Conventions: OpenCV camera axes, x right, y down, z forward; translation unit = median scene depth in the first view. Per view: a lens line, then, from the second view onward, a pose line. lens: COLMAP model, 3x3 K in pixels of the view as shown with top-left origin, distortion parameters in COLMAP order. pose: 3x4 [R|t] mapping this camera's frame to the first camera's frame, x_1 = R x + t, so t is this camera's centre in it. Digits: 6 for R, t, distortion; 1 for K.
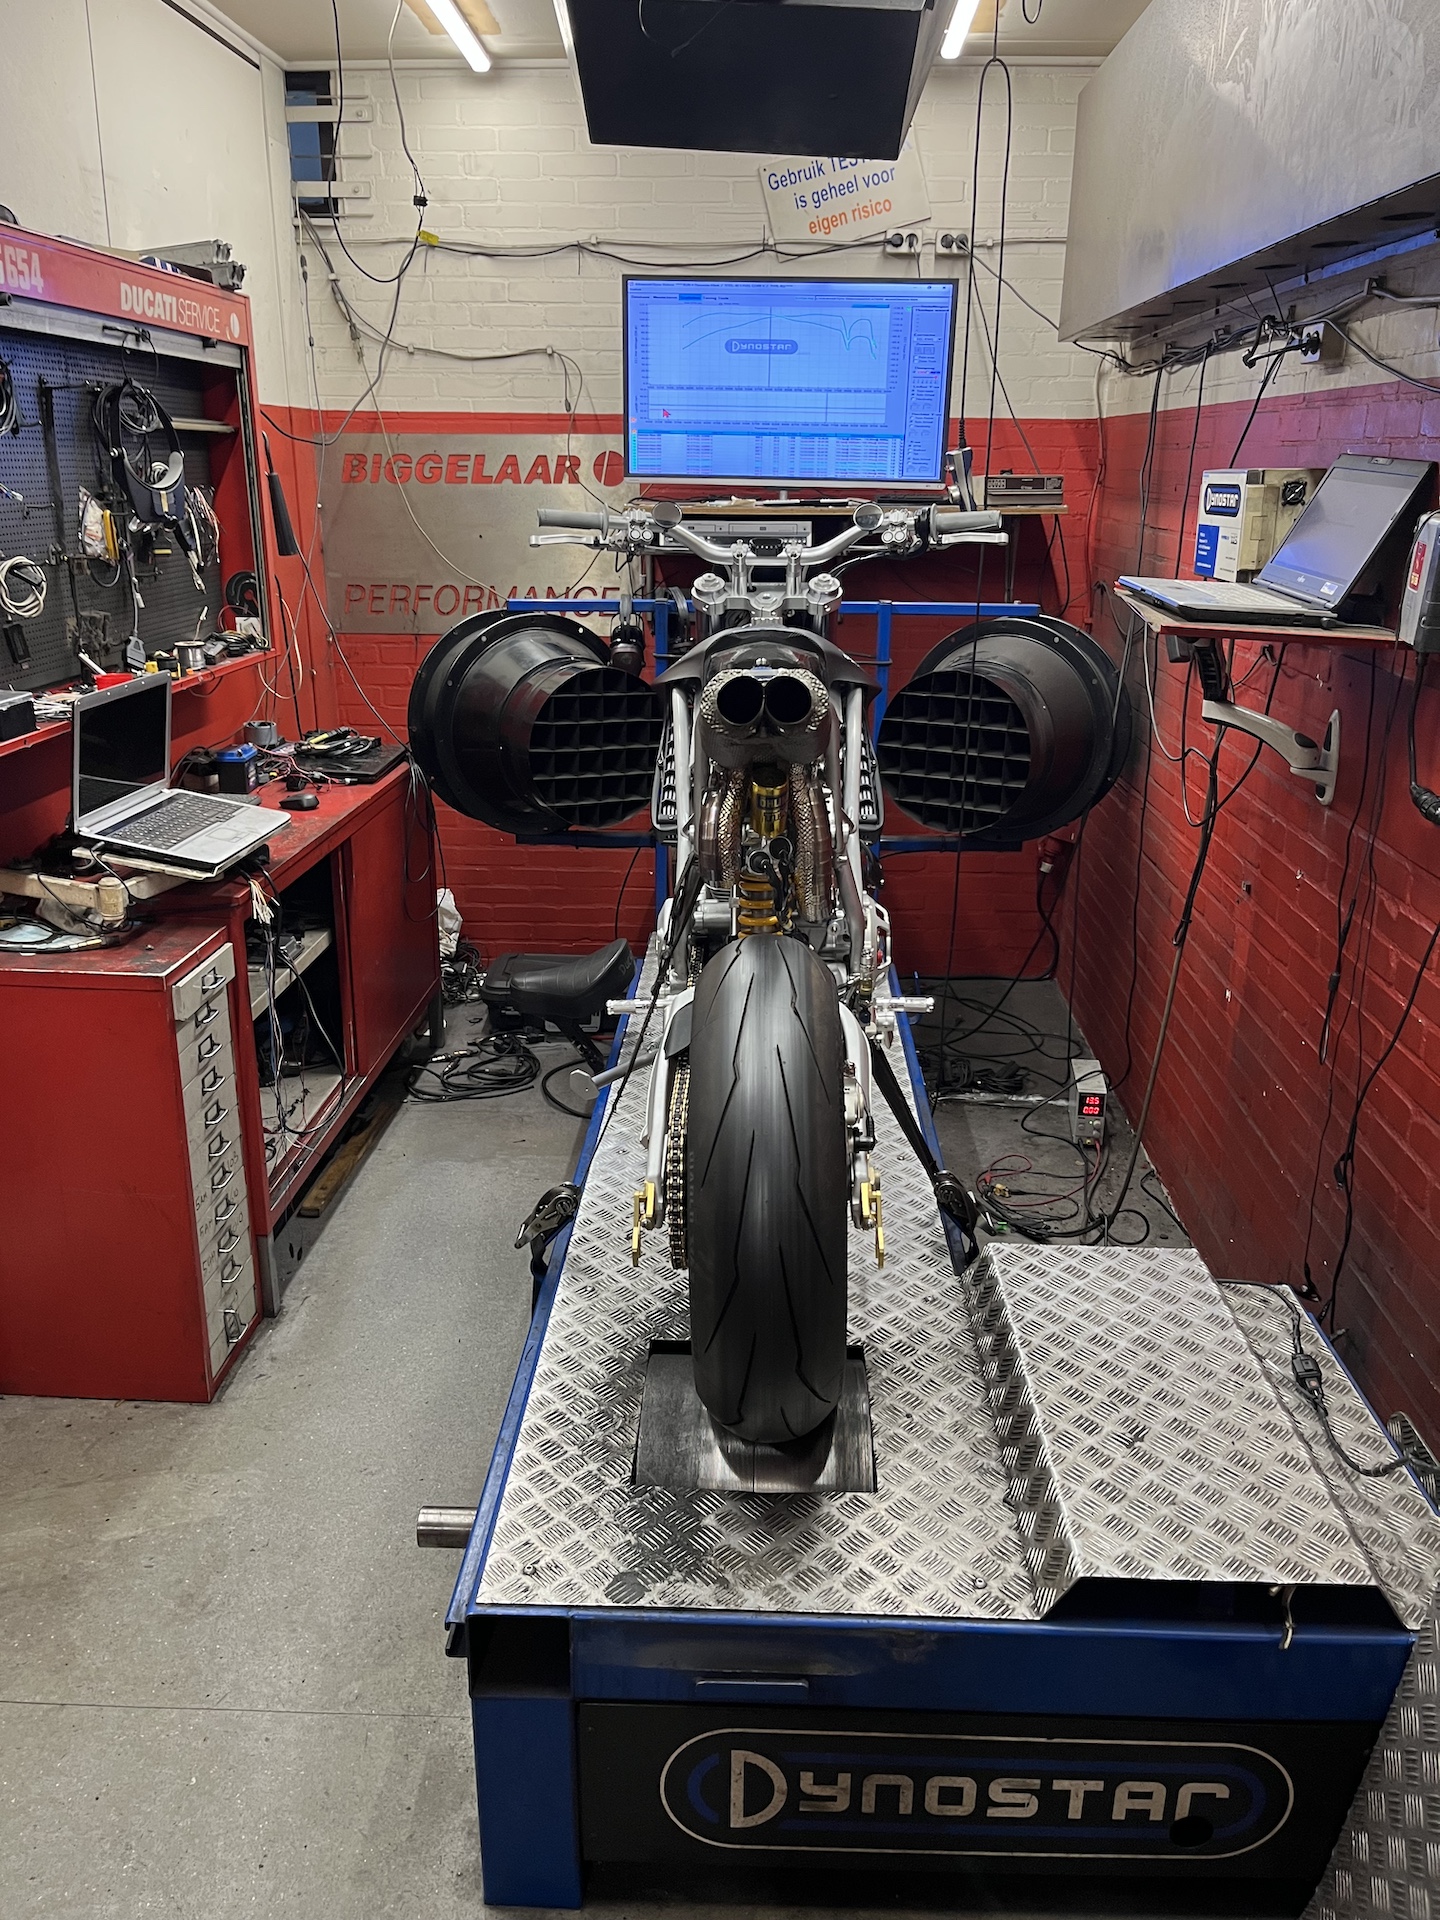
lens RADIAL K [[1490.3, 0, 720.0], [0, 1490.3, 960.0], [0, 0, 1]] dist [0.059136, -0.078301]
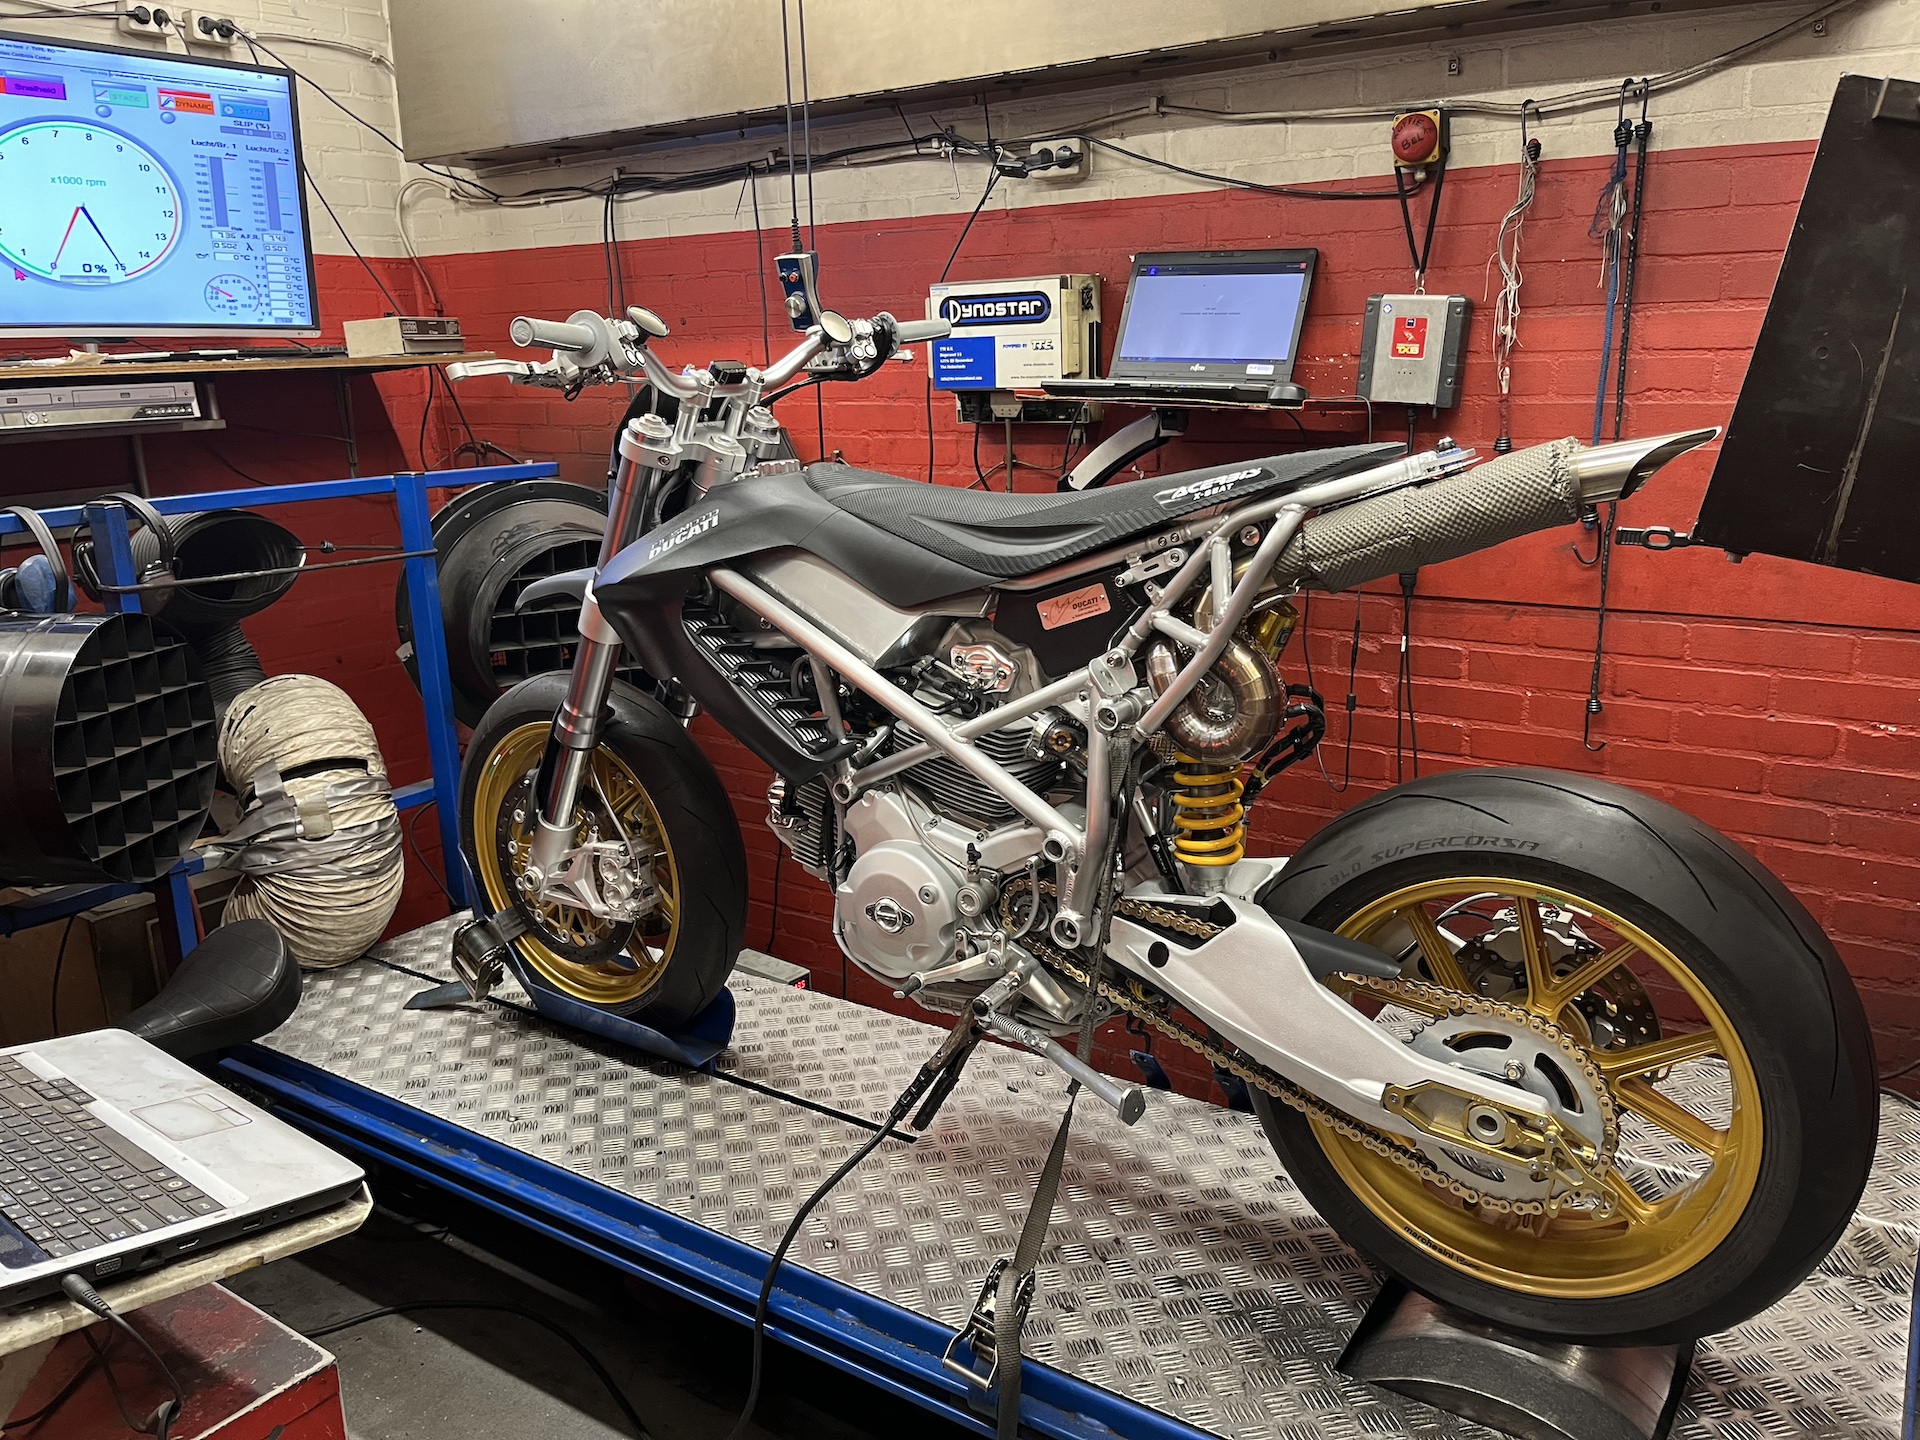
lens RADIAL K [[1490.3, 0, 960.0], [0, 1490.3, 720.0], [0, 0, 1]] dist [0.059136, -0.078301]
pose [[0.524500, -0.229503, 0.819895, -0.388511], [0.300425, 0.950931, 0.073995, -0.091069], [-0.796646, 0.207507, 0.567712, 0.363557]]
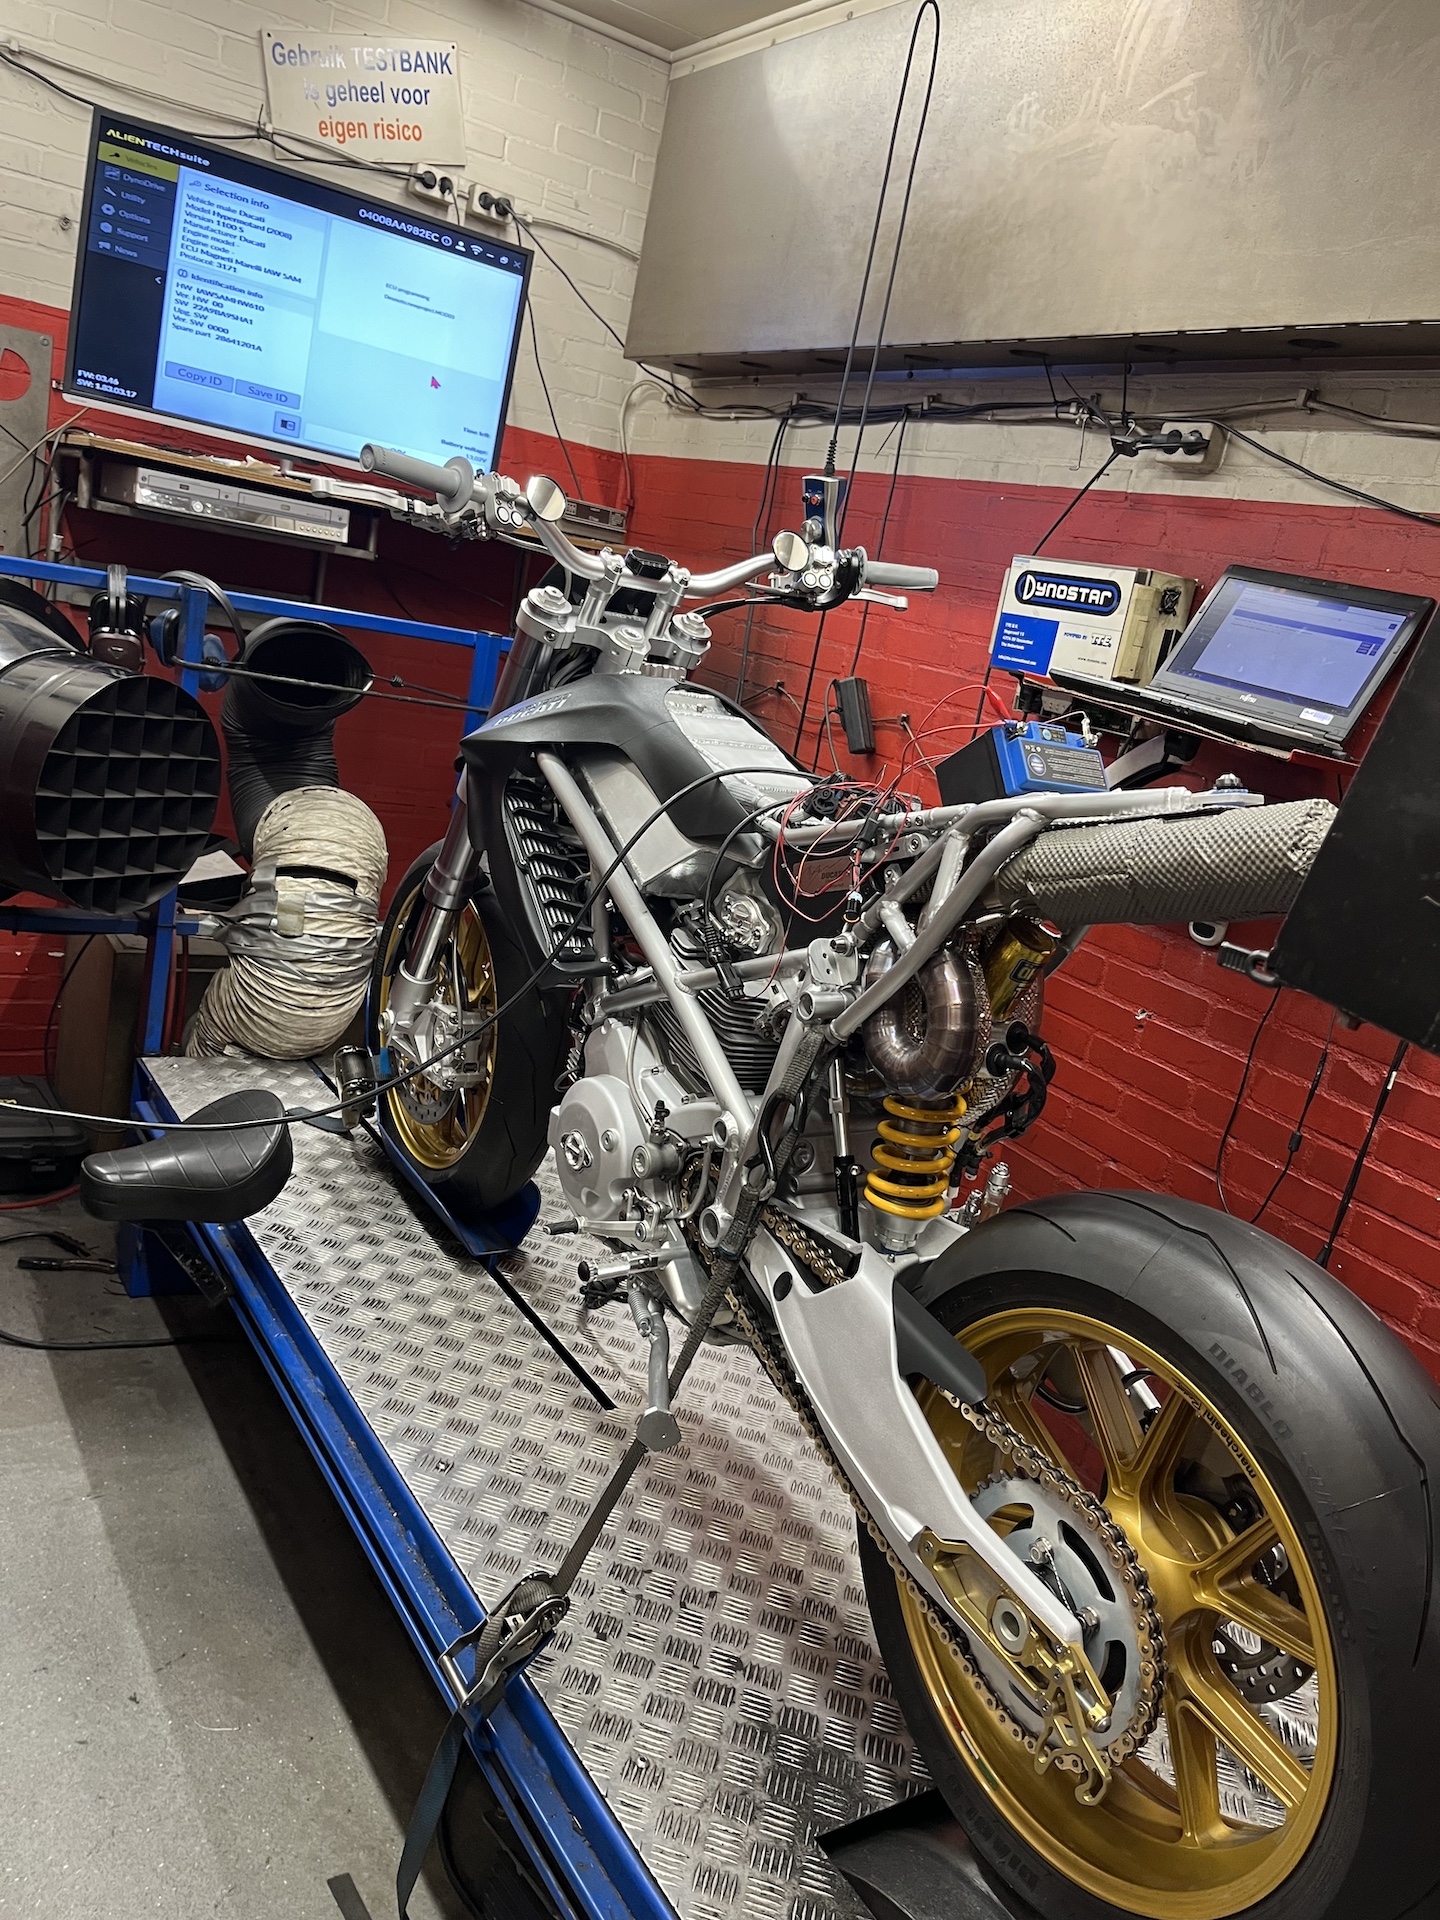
lens RADIAL K [[1500.0, 0, 720.0], [0, 1500.0, 960.0], [0, 0, 1]] dist [0.042879, -0.001311]
pose [[0.806498, 0.003241, 0.591228, -0.256348], [0.006278, 0.999882, -0.014046, -0.054011], [-0.591204, 0.015040, 0.806382, 0.283968]]
